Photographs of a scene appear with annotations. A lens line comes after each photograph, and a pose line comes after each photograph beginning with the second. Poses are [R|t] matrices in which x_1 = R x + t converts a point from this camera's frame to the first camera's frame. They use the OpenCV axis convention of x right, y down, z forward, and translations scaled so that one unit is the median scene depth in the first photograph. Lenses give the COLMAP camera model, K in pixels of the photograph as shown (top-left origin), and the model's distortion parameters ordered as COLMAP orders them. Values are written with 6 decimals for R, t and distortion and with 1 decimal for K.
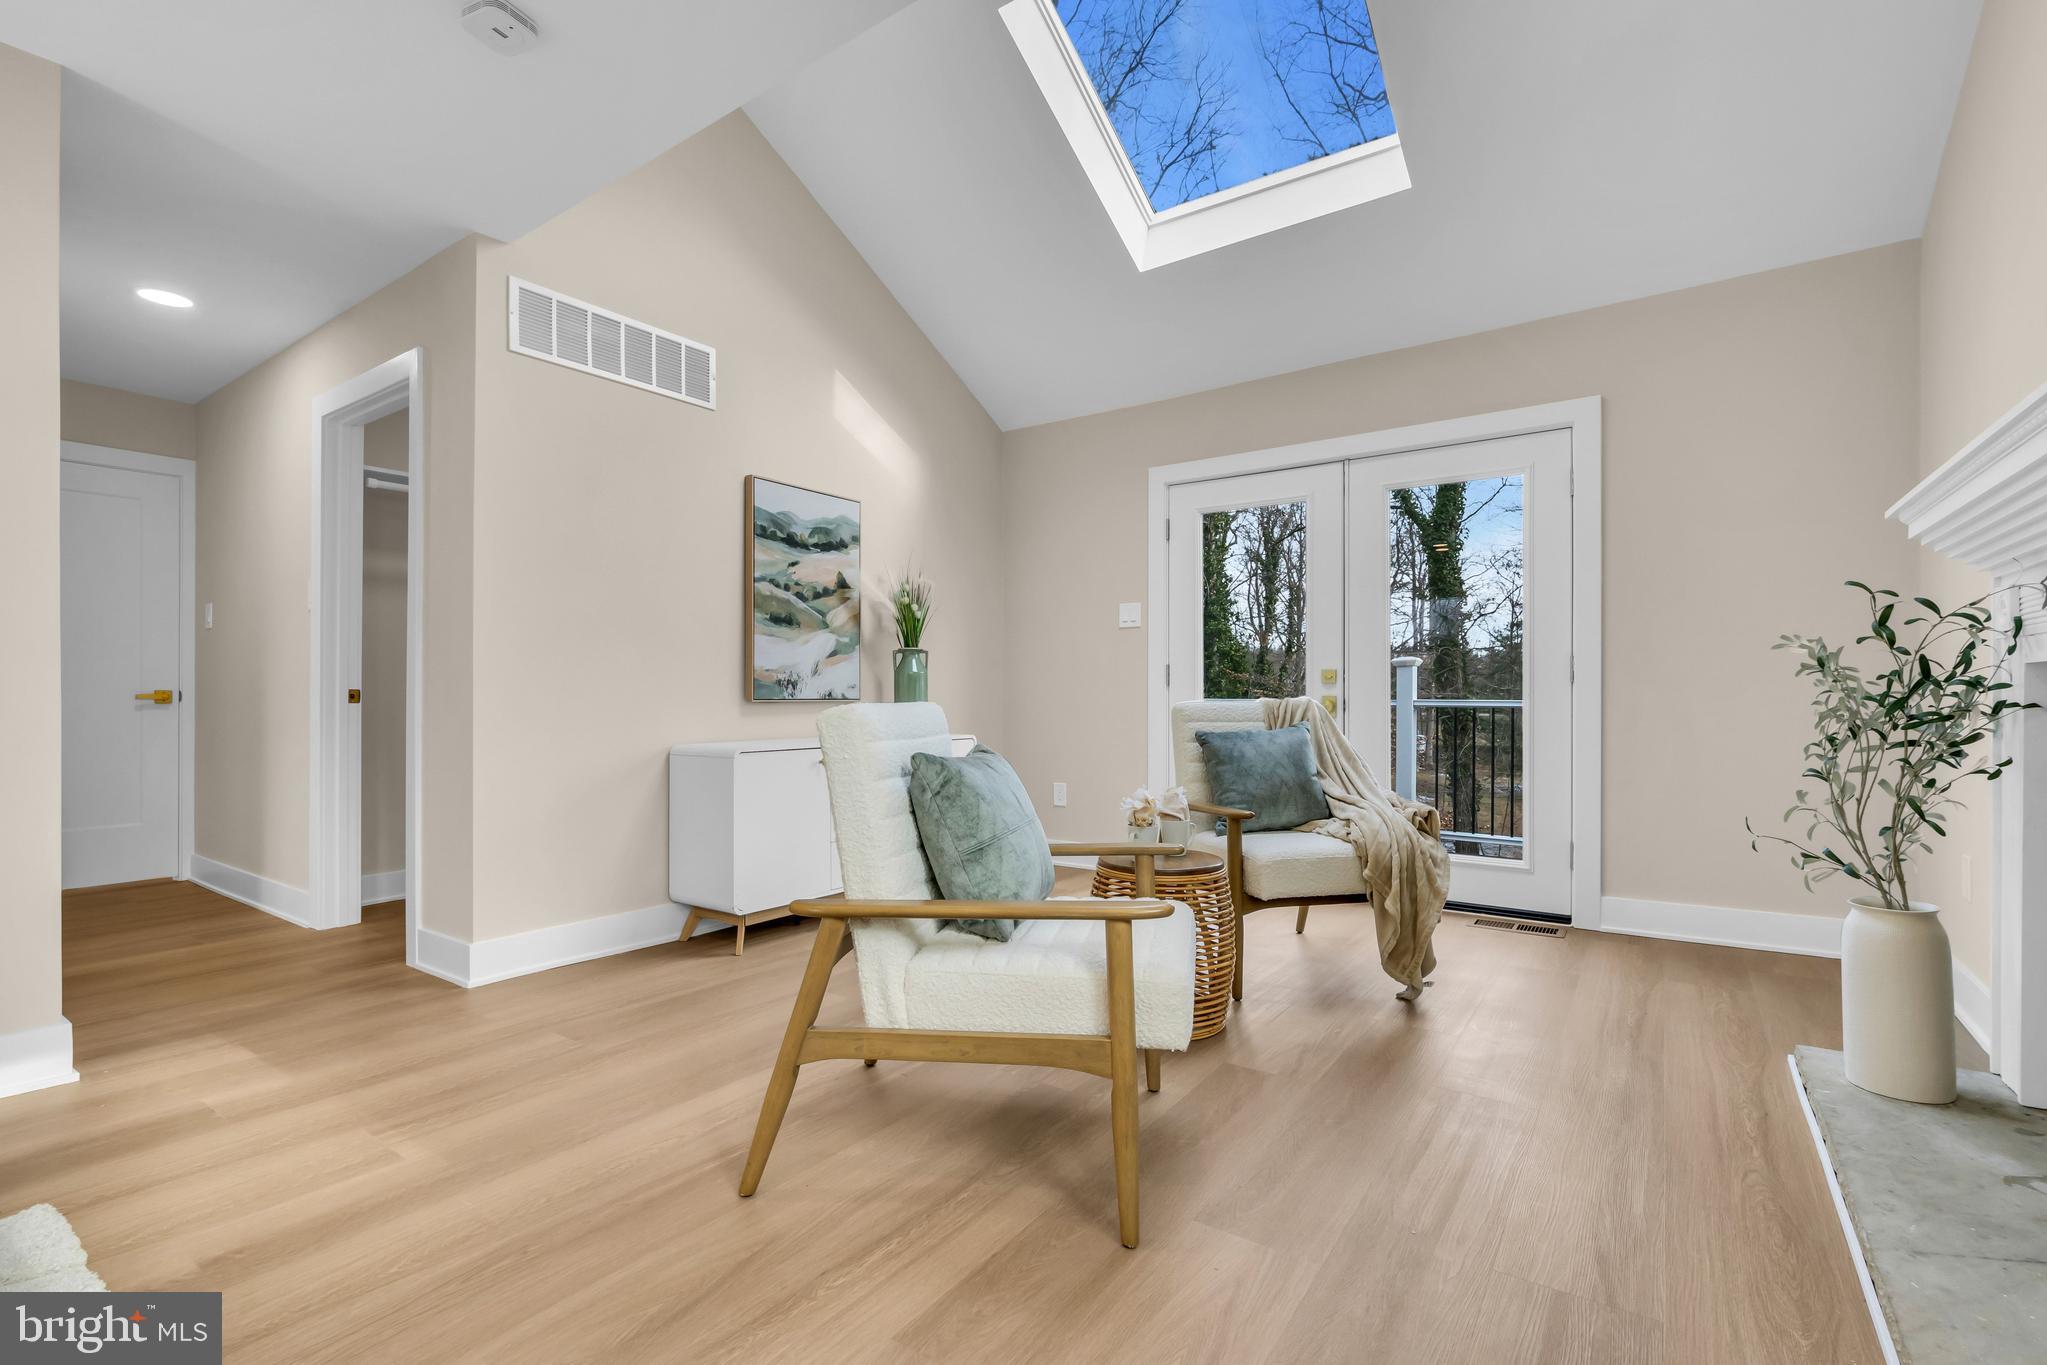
lens RADIAL K [[918.6, 0, 1023.5], [0, 918.6, 682.5], [0, 0, 1]] dist [-0.001536, -0.000194]
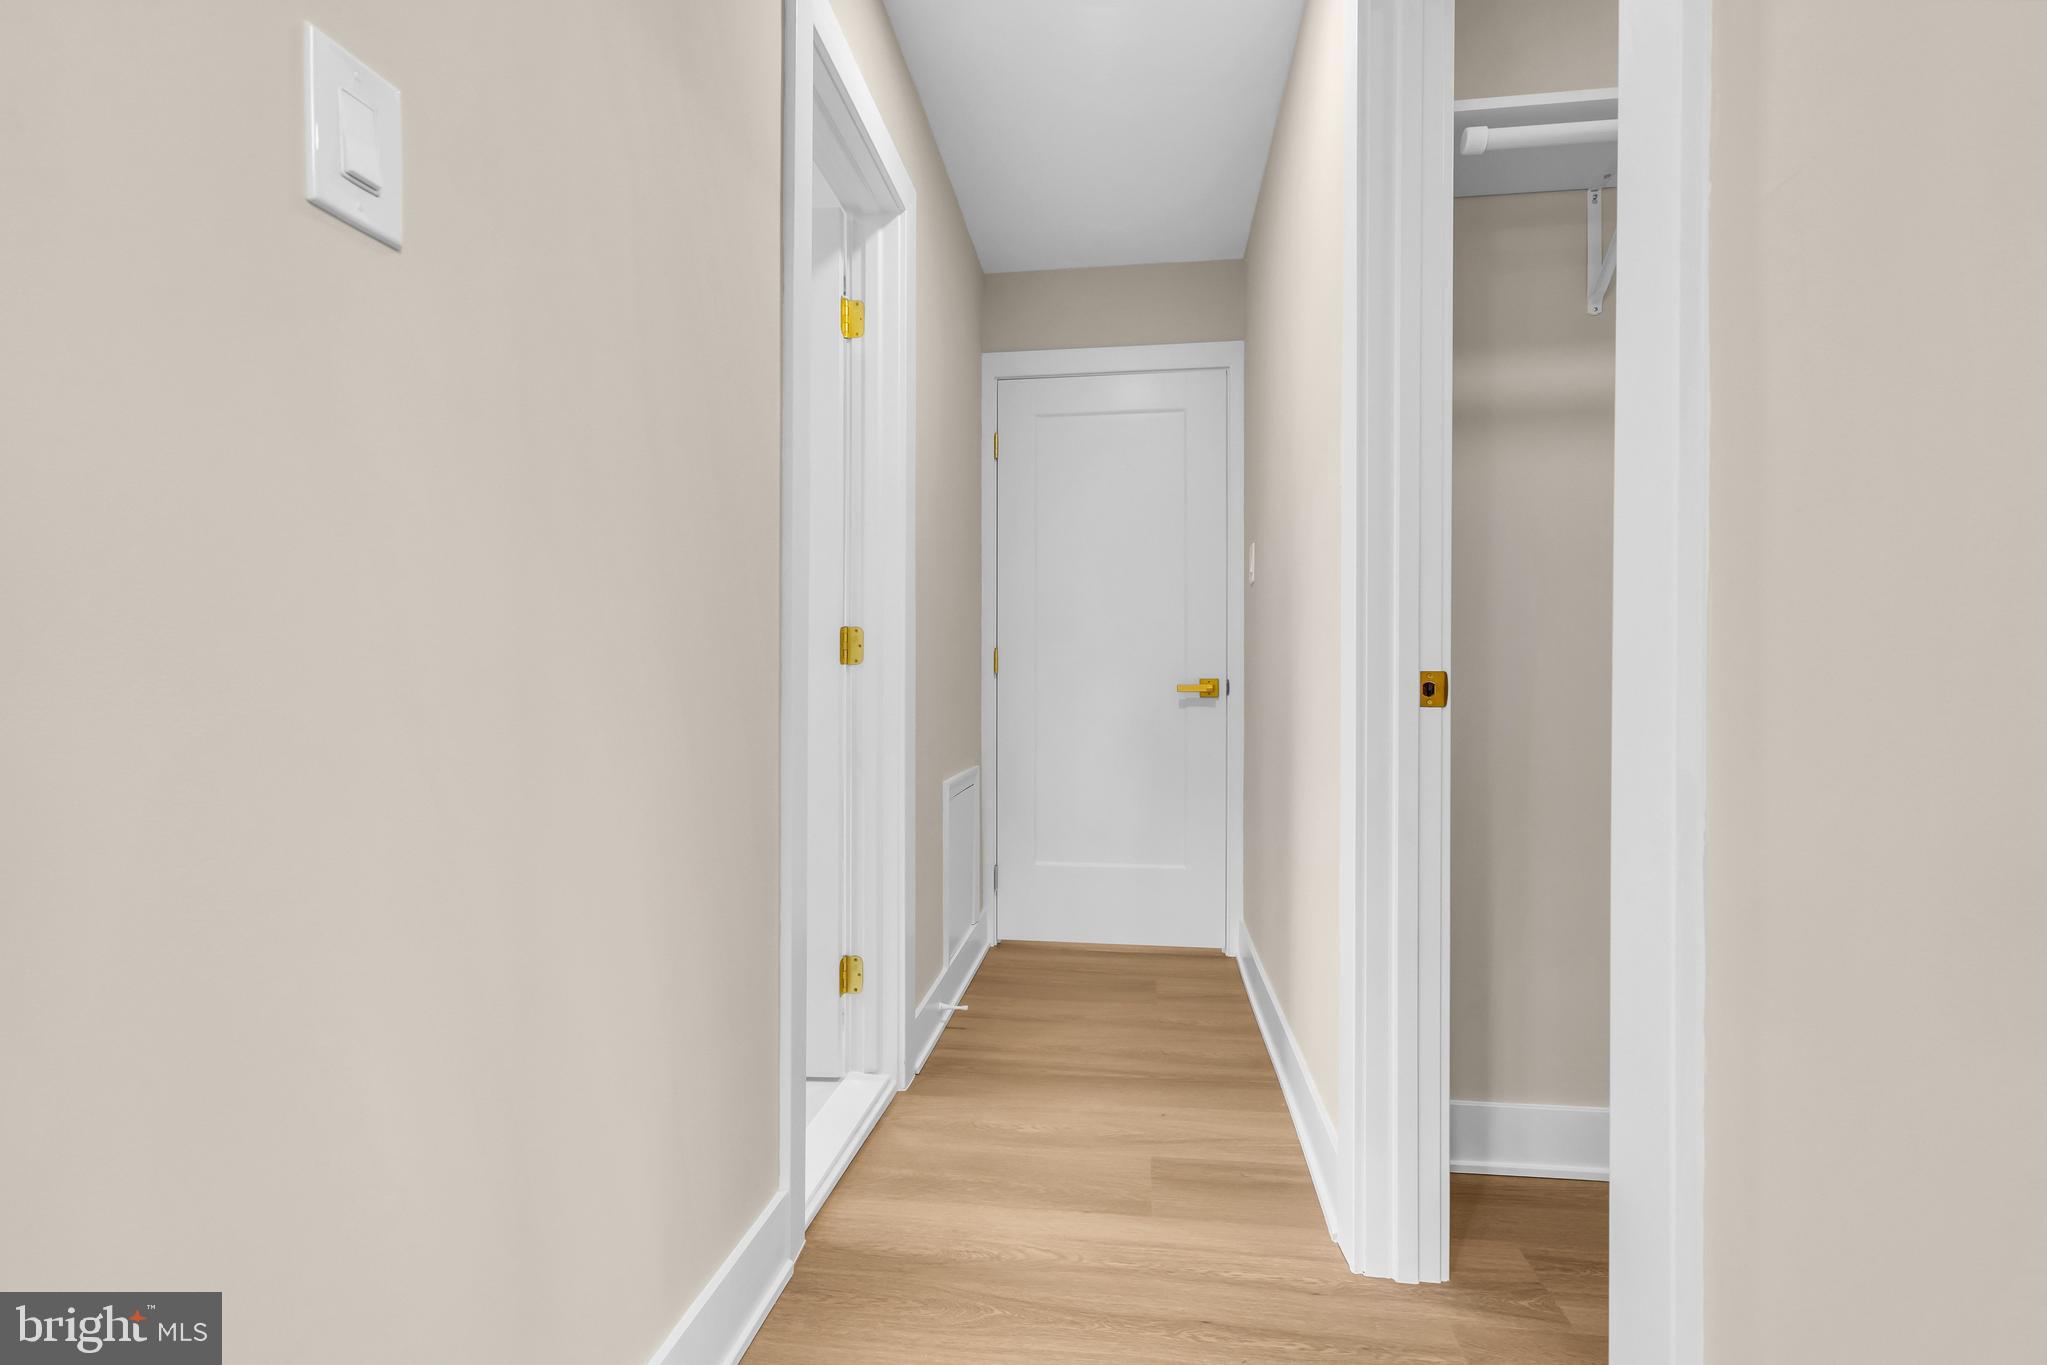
lens RADIAL K [[918.6, 0, 1023.5], [0, 918.6, 682.5], [0, 0, 1]] dist [-0.001536, -0.000194]
pose [[0.463416, 0.001797, -0.886139, -0.404564], [0.002394, 0.999992, 0.003279, 0.009110], [0.886138, -0.003641, 0.463408, 0.579262]]
